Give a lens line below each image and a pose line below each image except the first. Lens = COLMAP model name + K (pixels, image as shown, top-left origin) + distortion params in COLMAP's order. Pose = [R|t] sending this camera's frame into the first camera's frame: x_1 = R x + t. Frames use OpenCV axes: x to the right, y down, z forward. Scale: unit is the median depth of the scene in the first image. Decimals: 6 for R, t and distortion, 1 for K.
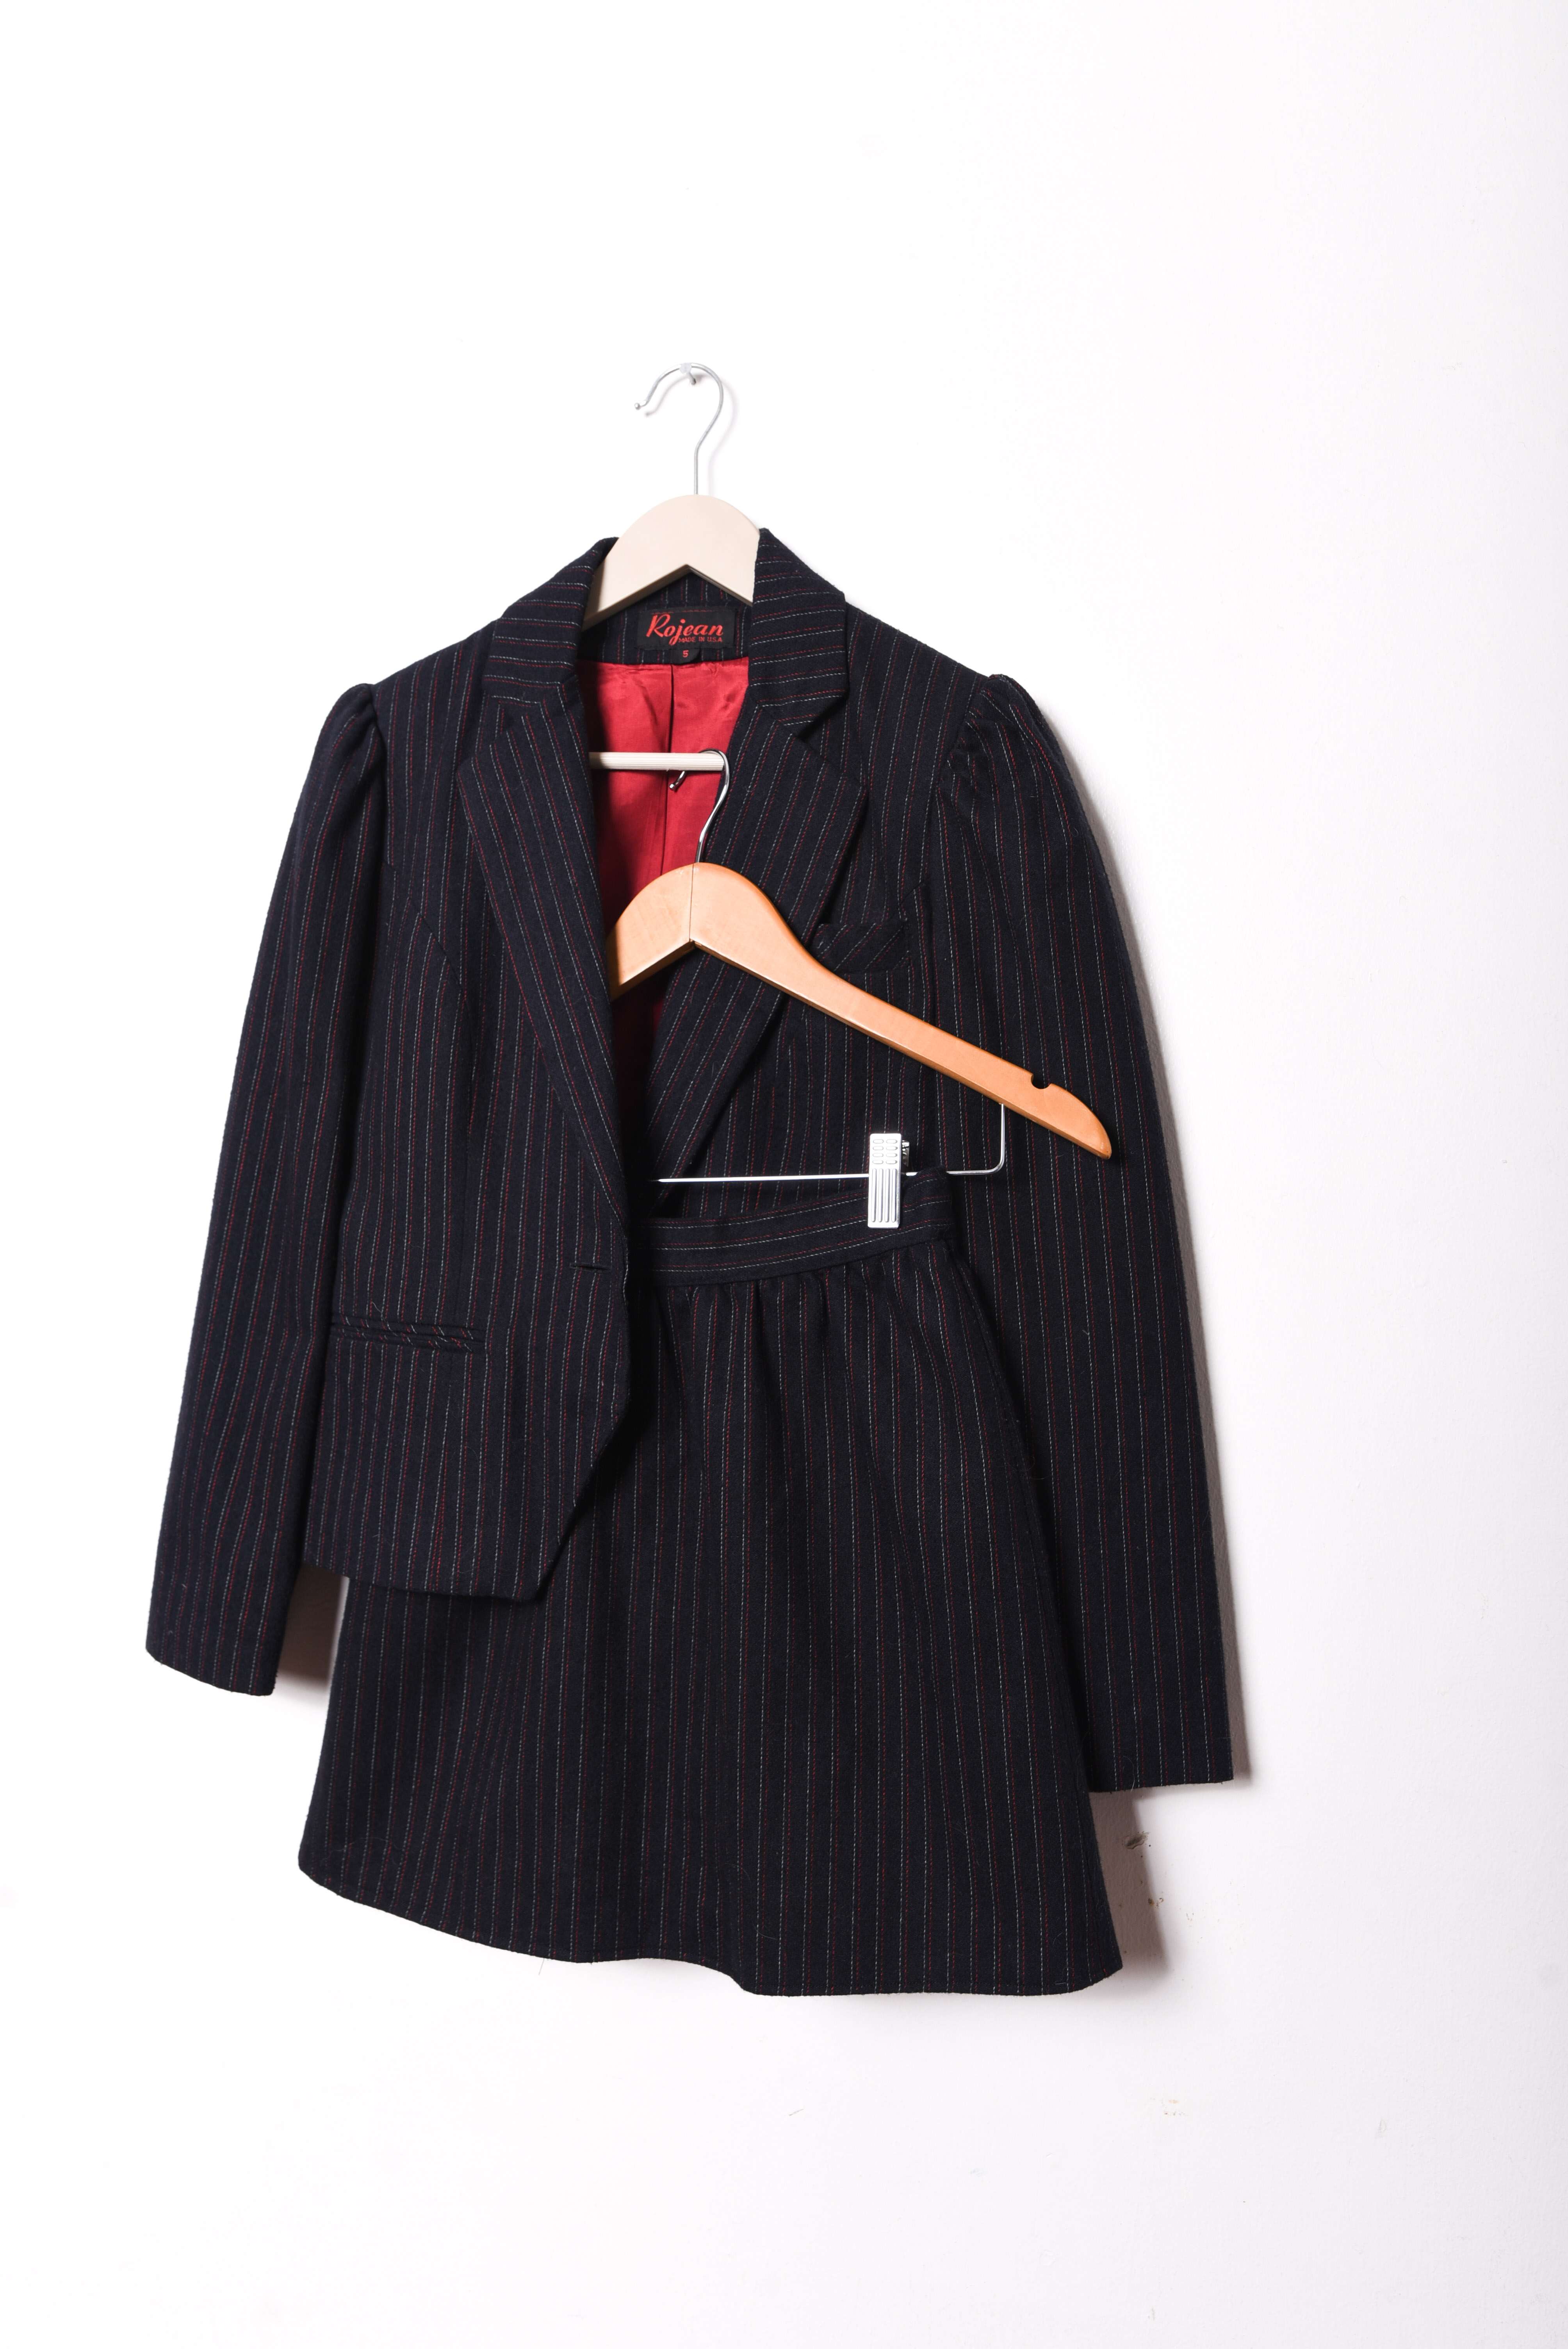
lens RADIAL K [[1542.7, 0, 763.5], [0, 1542.7, 1175.9], [0, 0, 1]] dist [-0.002804, -0.011237]
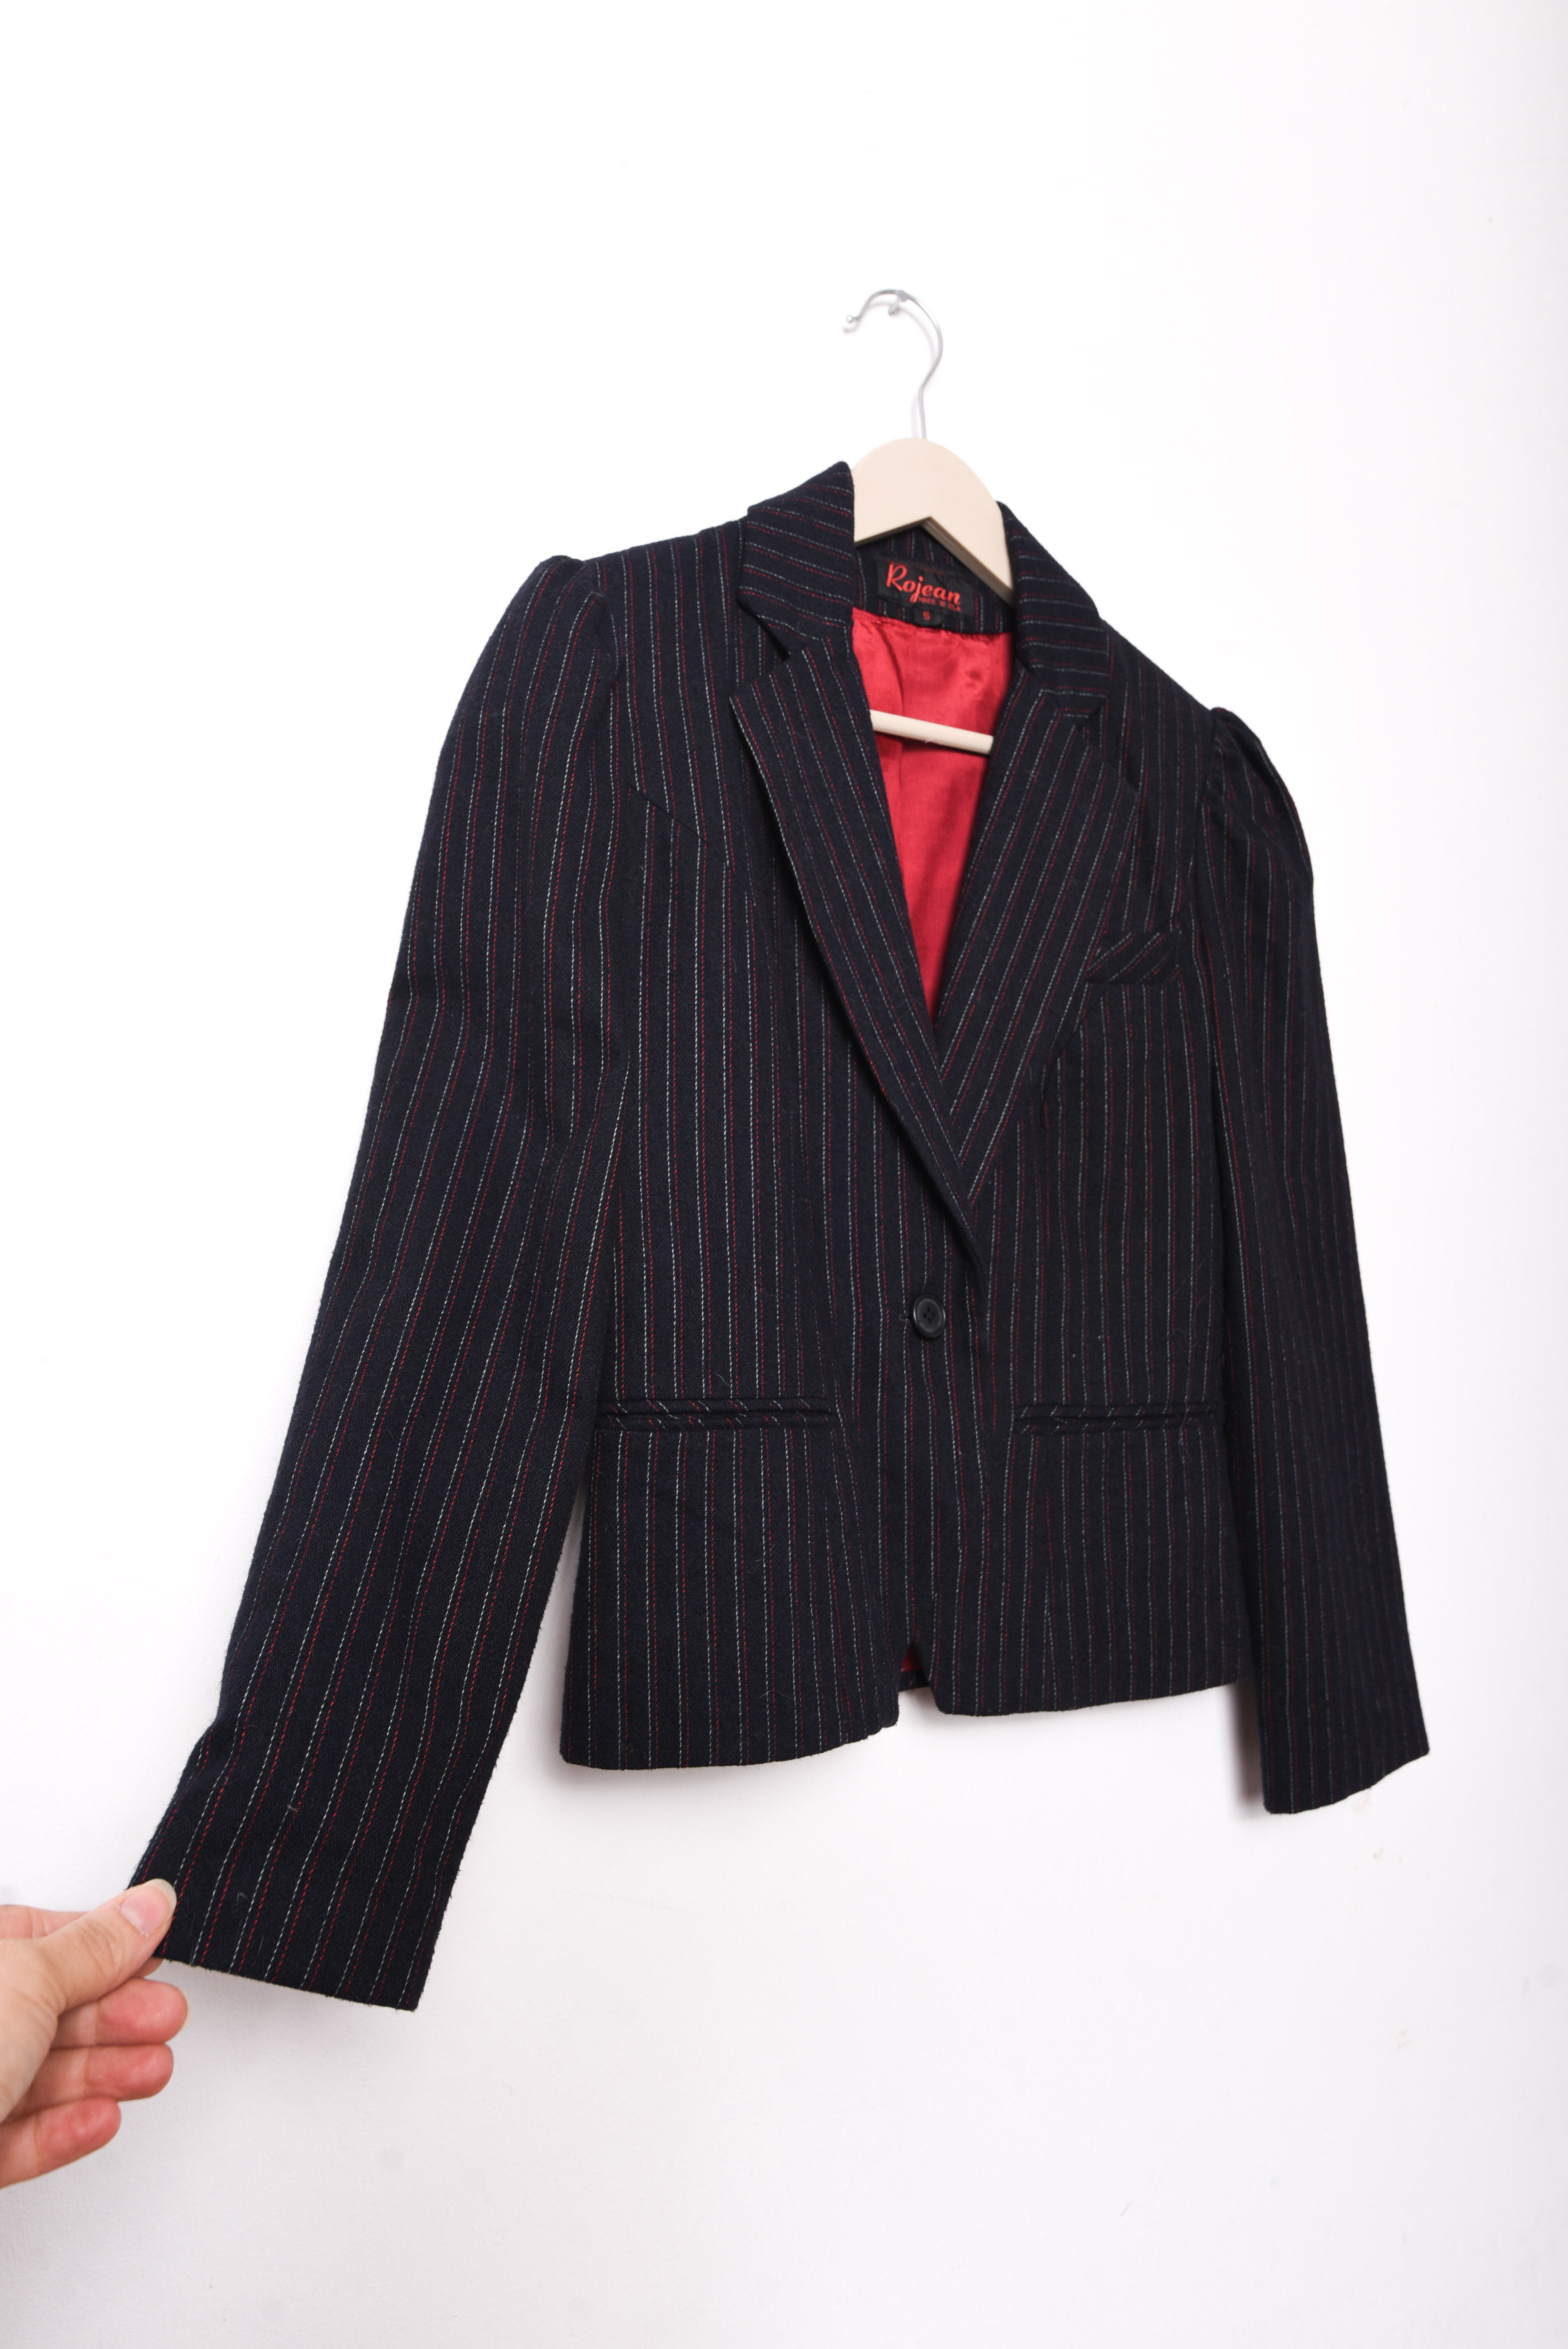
lens RADIAL K [[1689.8, 0, 774.0], [0, 1689.8, 1198.2], [0, 0, 1]] dist [-0.014612, 0.022433]
pose [[0.730635, 0.002060, 0.682765, -0.792866], [0.049880, 0.997162, -0.056386, 0.044747], [-0.680944, 0.075254, 0.728459, 0.391350]]
